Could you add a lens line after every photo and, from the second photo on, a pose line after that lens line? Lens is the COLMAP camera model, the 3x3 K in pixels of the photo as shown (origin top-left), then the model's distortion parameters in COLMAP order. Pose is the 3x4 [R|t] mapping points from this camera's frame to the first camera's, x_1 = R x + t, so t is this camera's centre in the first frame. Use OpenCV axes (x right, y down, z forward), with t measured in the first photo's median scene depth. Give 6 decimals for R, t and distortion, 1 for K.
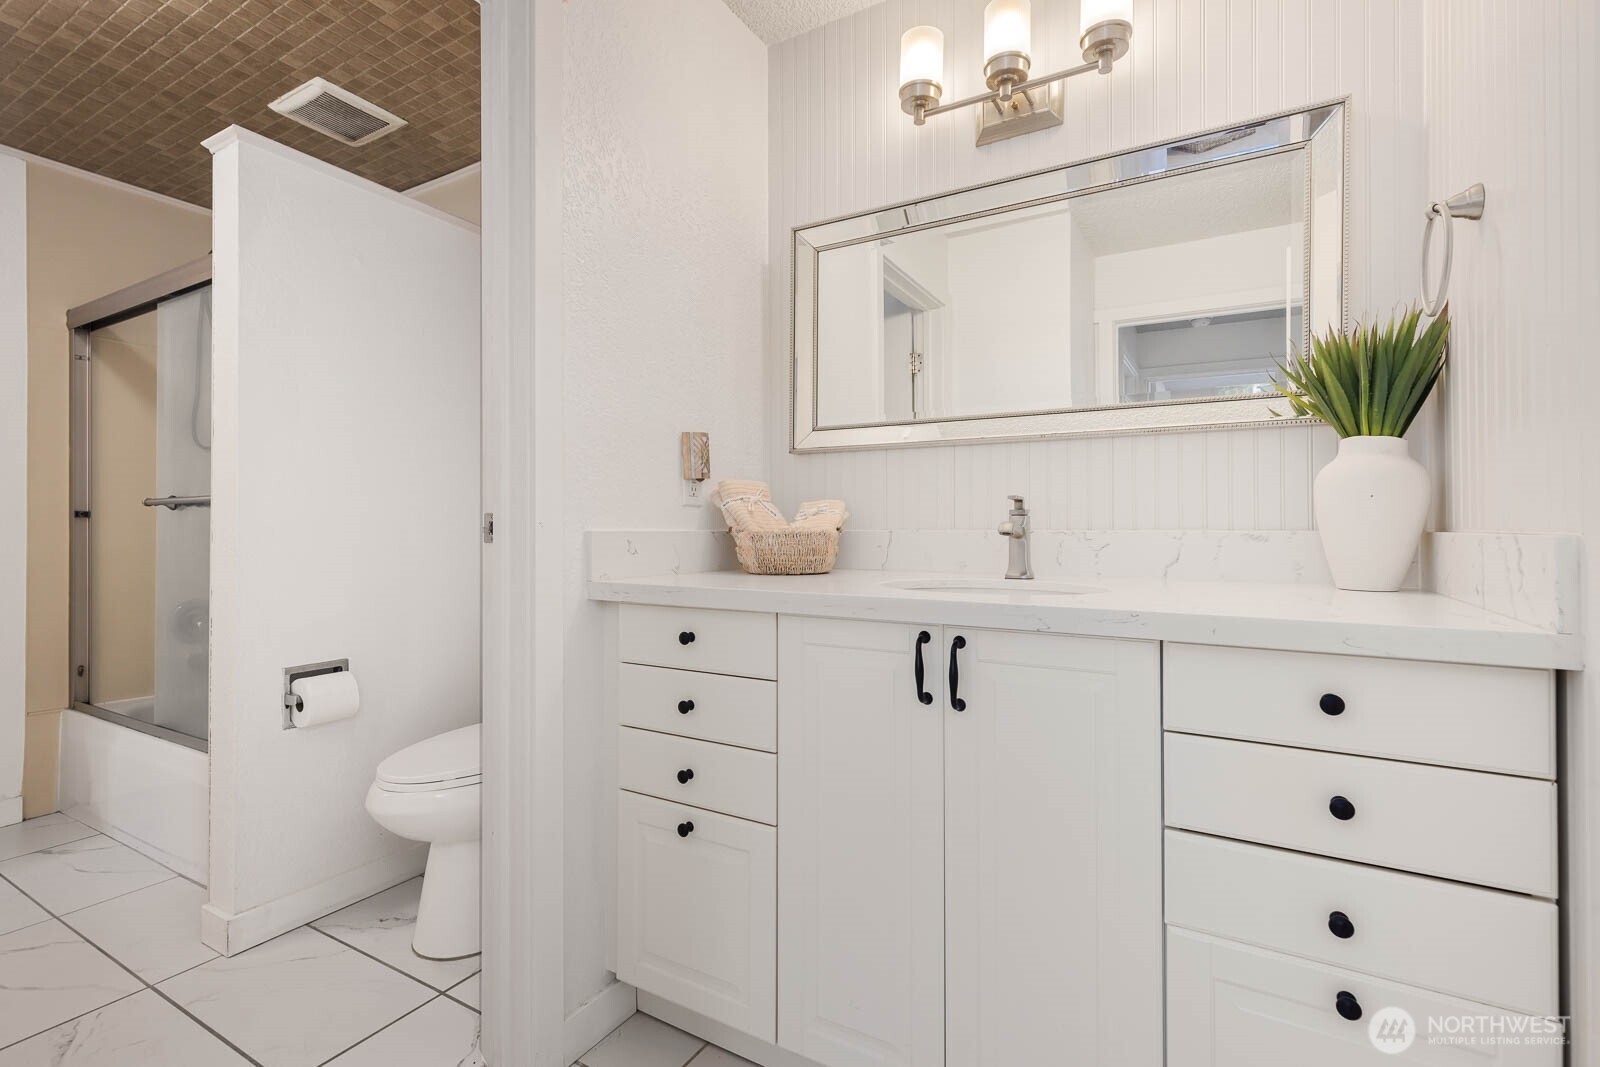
lens RADIAL K [[725.8, 0, 792.8], [0, 725.8, 530.6], [0, 0, 1]] dist [0.009492, -0.001659]
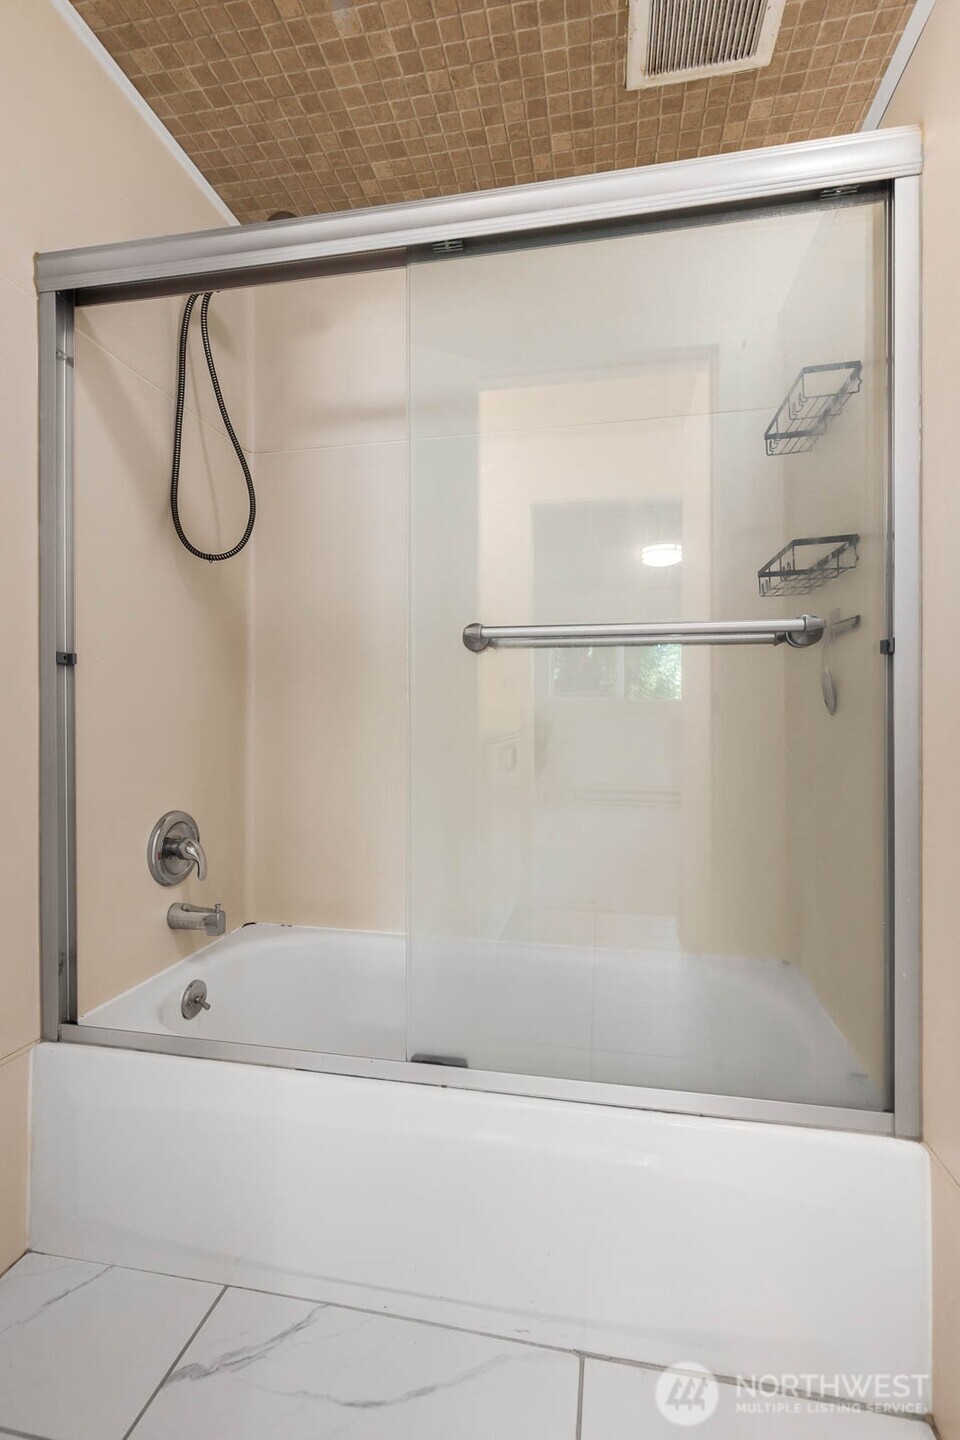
lens RADIAL K [[653.2, 0, 485.1], [0, 653.2, 727.0], [0, 0, 1]] dist [0.009492, -0.001659]
pose [[0.947280, 0.006495, 0.320342, -0.833359], [-0.009181, 0.999934, 0.006876, 0.019748], [-0.320276, -0.009455, 0.947277, 0.463902]]
